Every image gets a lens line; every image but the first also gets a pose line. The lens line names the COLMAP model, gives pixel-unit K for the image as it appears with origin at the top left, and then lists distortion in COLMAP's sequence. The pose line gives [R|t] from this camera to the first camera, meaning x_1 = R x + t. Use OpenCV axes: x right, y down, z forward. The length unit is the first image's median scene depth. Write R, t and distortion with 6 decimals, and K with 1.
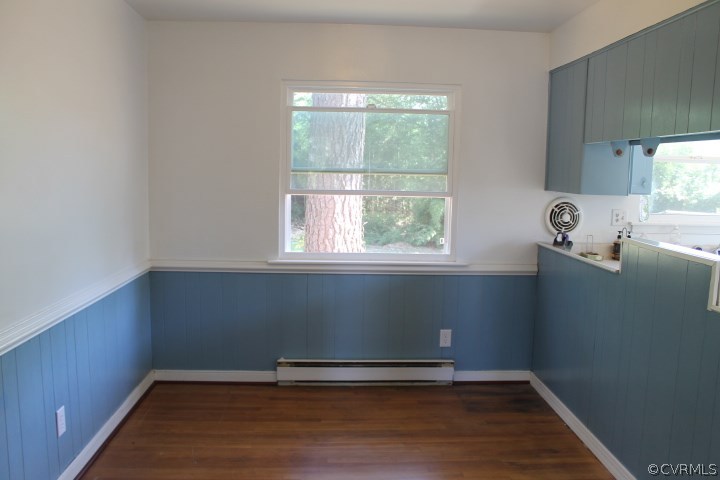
lens RADIAL K [[610.2, 0, 360.0], [0, 610.2, 240.0], [0, 0, 1]] dist [-0.112724, 0.007415]
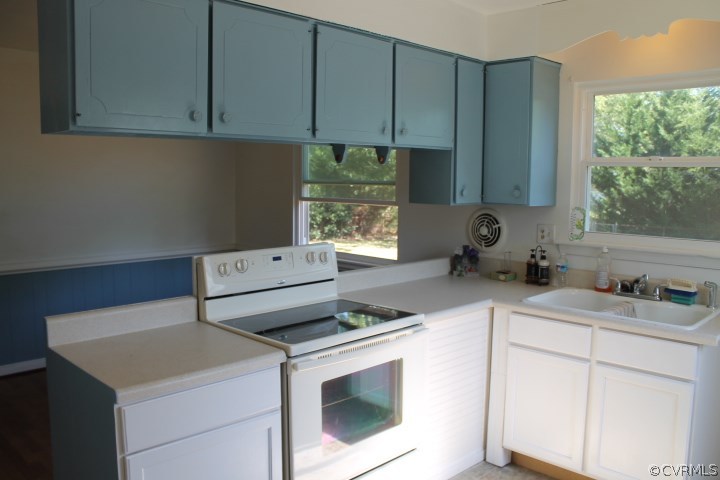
lens RADIAL K [[610.2, 0, 360.0], [0, 610.2, 240.0], [0, 0, 1]] dist [-0.112724, 0.007415]
pose [[0.673464, 0.061776, -0.736634, 0.888793], [-0.082905, 0.996527, 0.007776, -0.014170], [0.734556, 0.055834, 0.676247, 0.238358]]
